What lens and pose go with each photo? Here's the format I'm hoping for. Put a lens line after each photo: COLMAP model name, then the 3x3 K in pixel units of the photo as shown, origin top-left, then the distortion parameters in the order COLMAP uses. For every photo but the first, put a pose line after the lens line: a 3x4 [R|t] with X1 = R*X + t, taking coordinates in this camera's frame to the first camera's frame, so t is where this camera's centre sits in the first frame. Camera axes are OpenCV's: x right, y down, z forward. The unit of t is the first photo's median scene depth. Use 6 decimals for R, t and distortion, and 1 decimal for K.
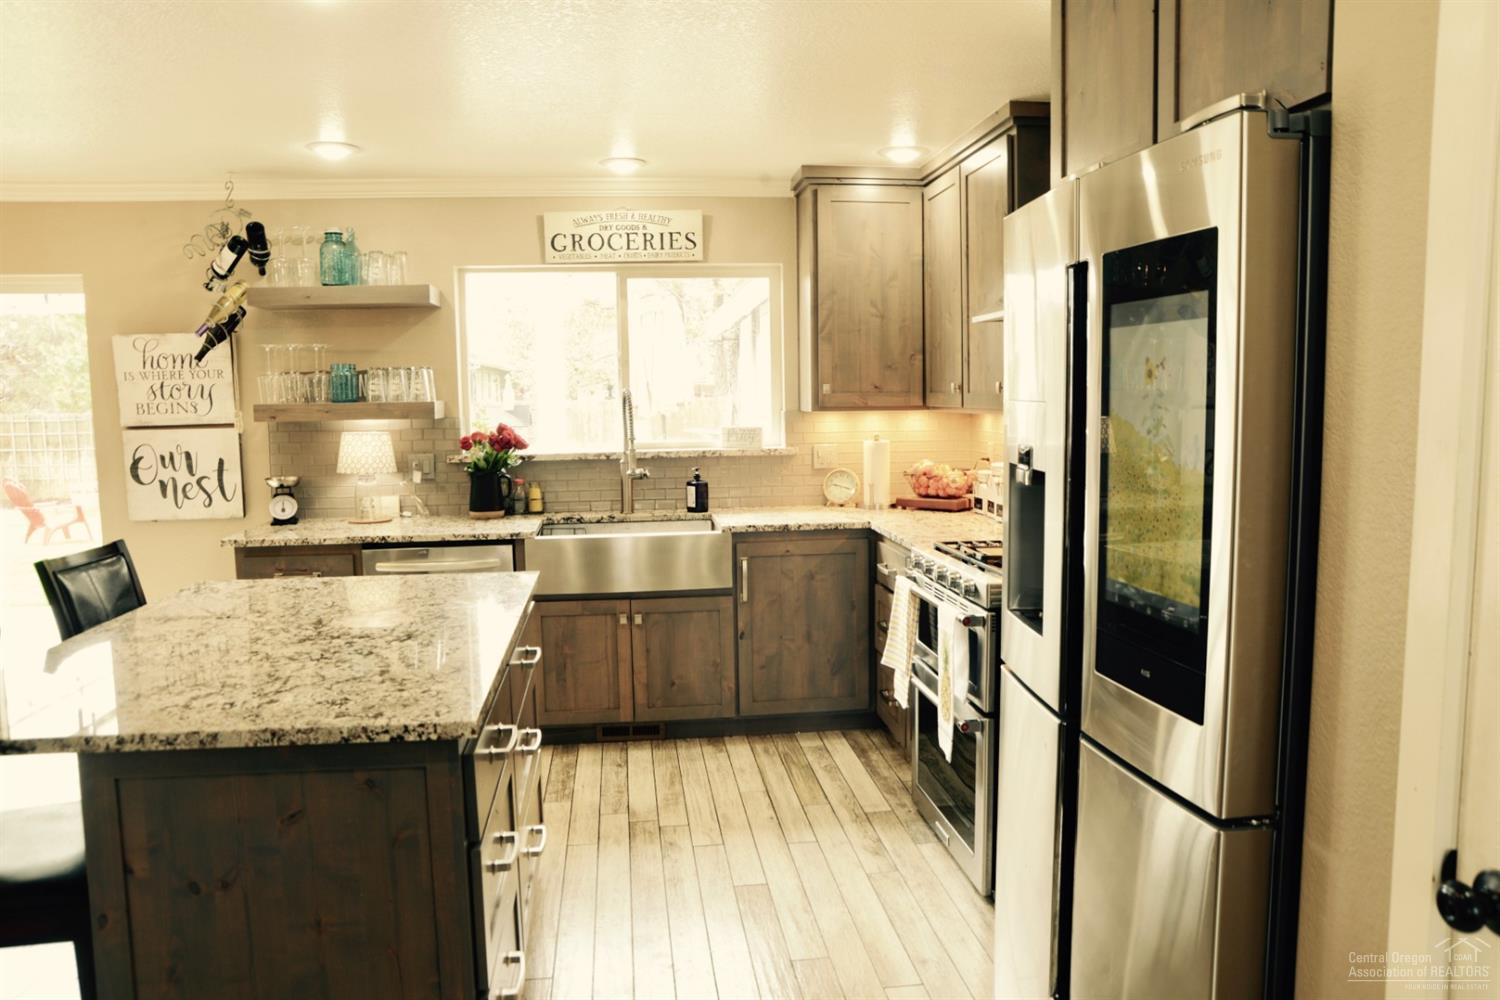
lens RADIAL K [[1069.2, 0, 750.0], [0, 1069.2, 500.0], [0, 0, 1]] dist [-0.151320, 0.127780]
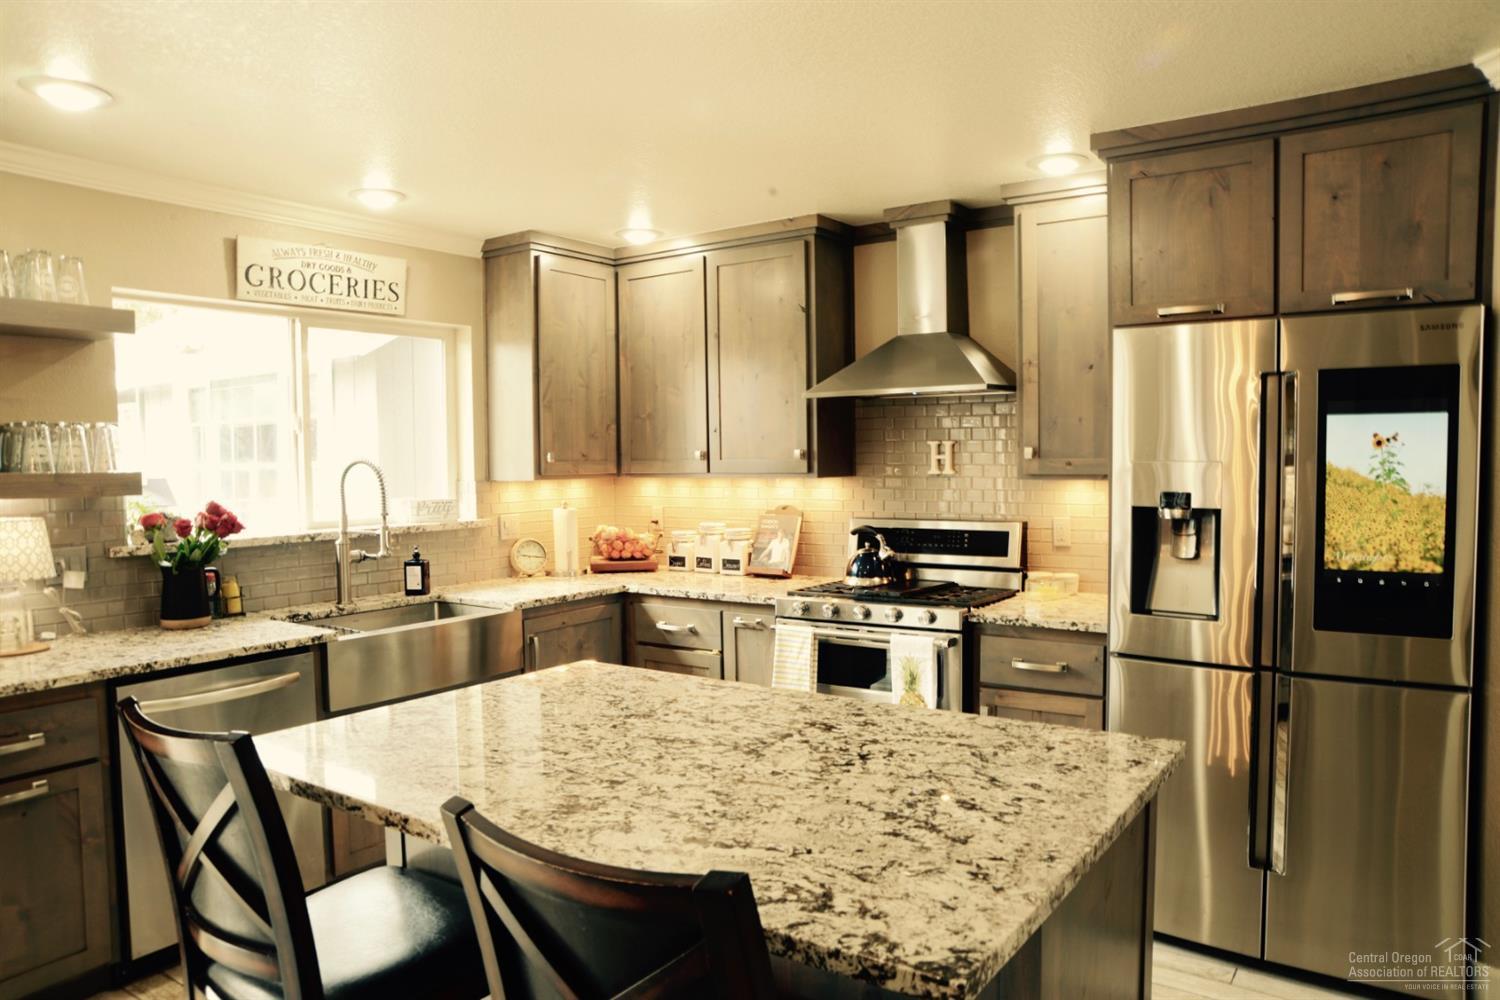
lens RADIAL K [[1033.0, 0, 748.8], [0, 1033.0, 507.2], [0, 0, 1]] dist [-0.131234, 0.116818]
pose [[0.671979, -0.032545, 0.739854, -0.510413], [0.078042, 0.996583, -0.027045, -0.017647], [-0.736446, 0.075914, 0.672223, 0.225180]]
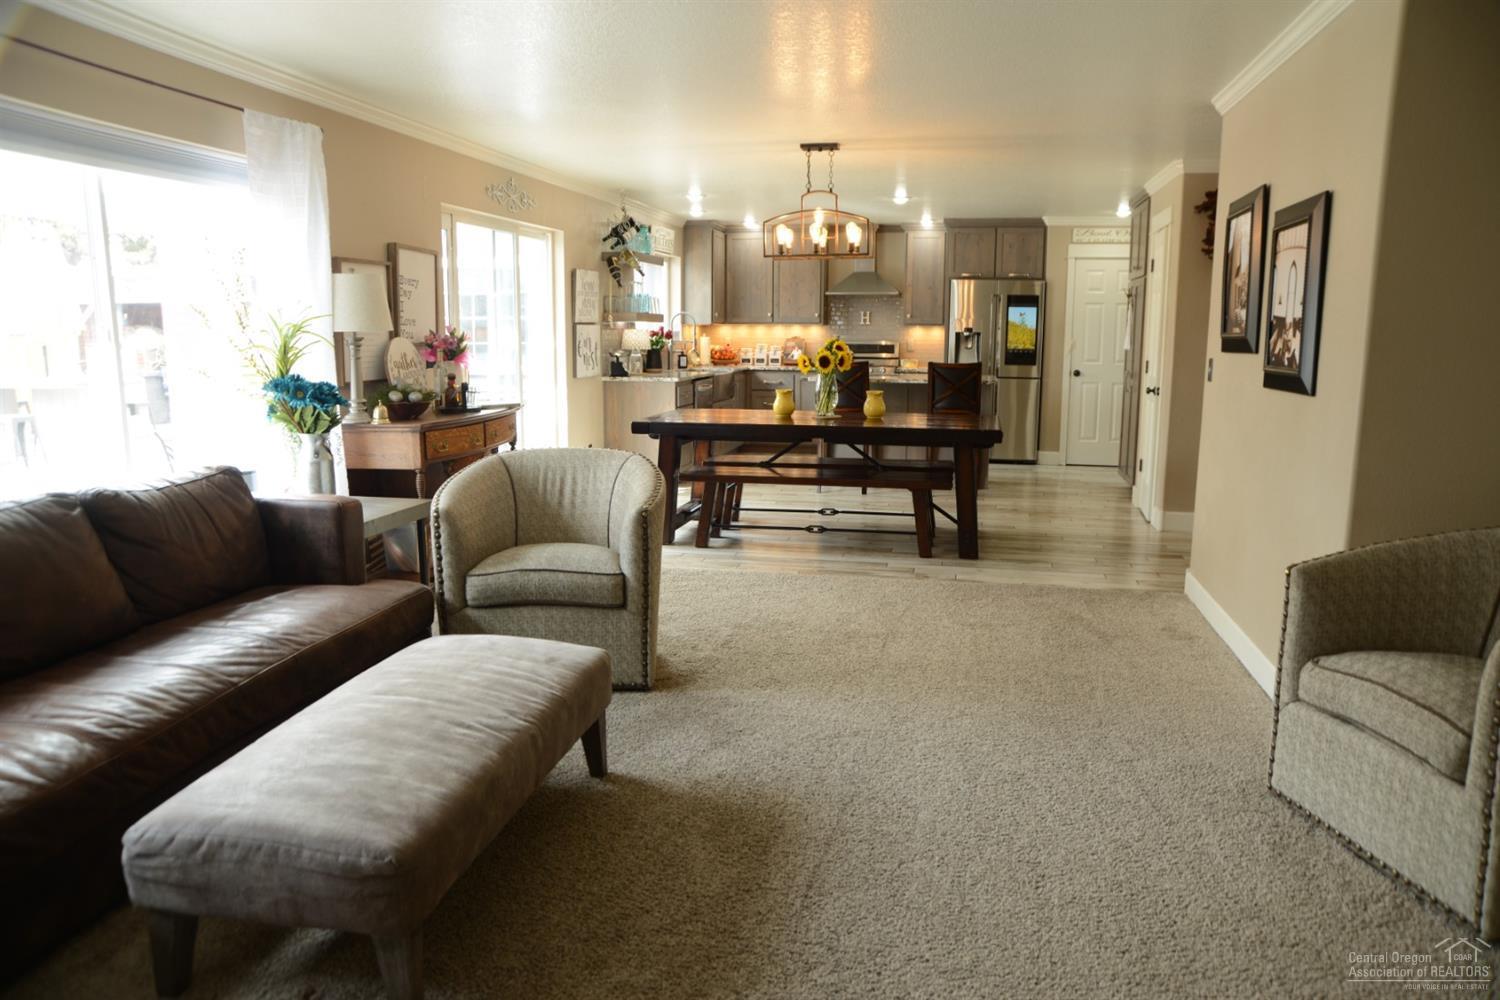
lens RADIAL K [[1069.2, 0, 750.0], [0, 1069.2, 500.0], [0, 0, 1]] dist [-0.151320, 0.127780]
pose [[0.330154, -0.133788, 0.934398, -2.179387], [0.085369, 0.990080, 0.111597, 0.048306], [-0.940059, 0.042924, 0.338300, 0.138713]]
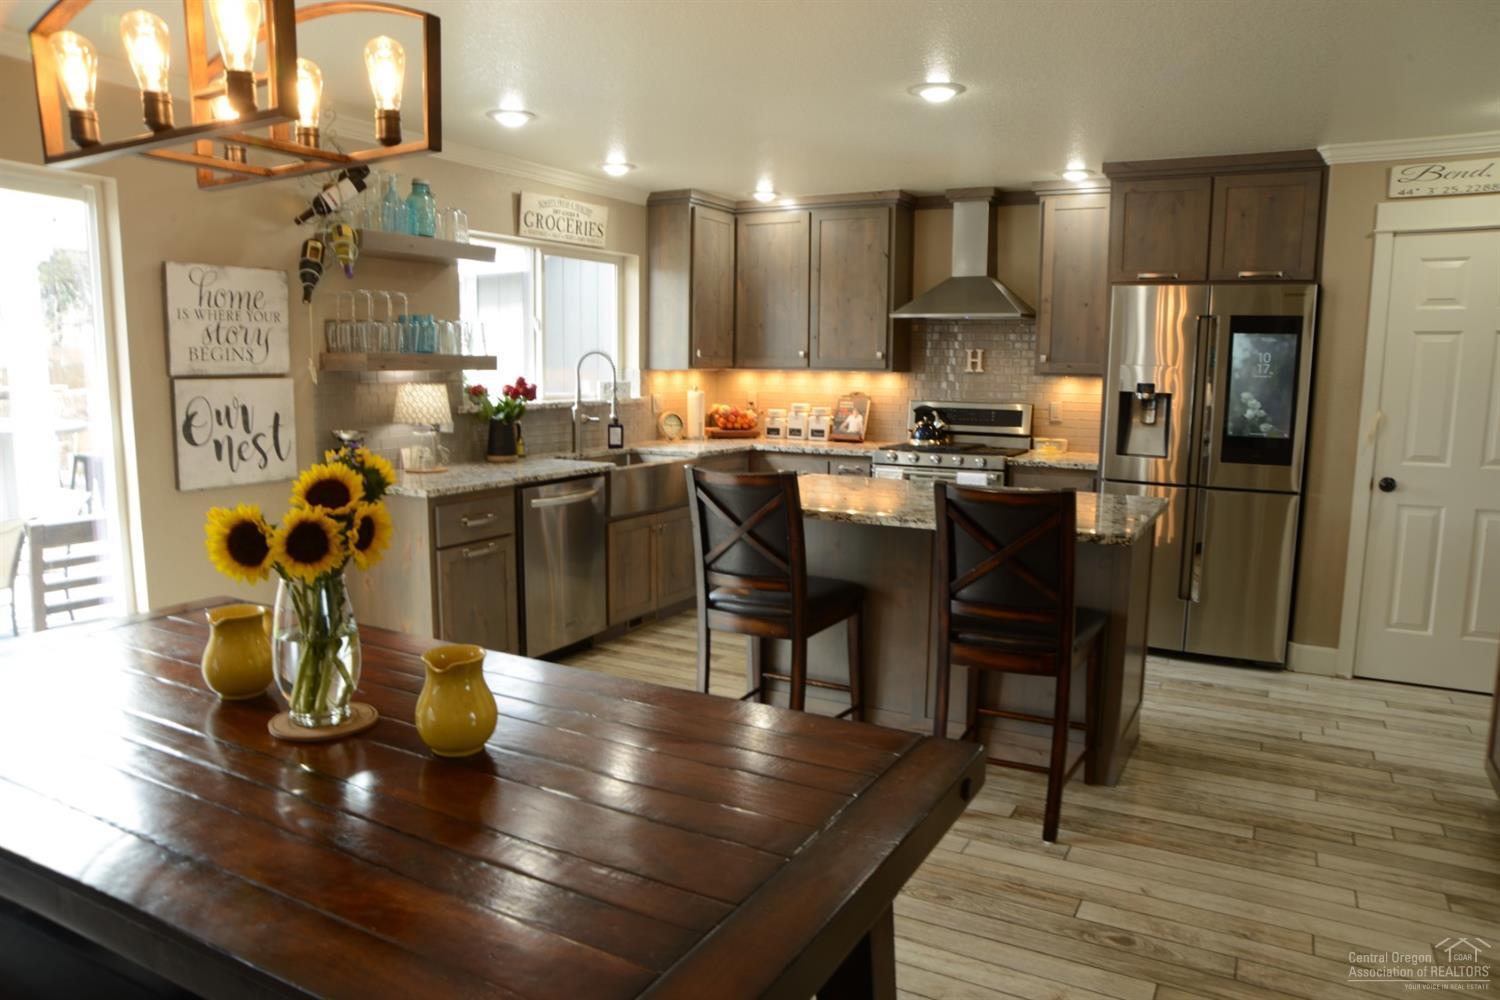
lens RADIAL K [[1027.8, 0, 754.2], [0, 1027.8, 498.2], [0, 0, 1]] dist [-0.130627, 0.107967]
pose [[0.584096, -0.087225, 0.806984, -0.972572], [0.062579, 0.996089, 0.062371, 0.004962], [-0.809268, 0.014069, 0.587271, 0.163129]]
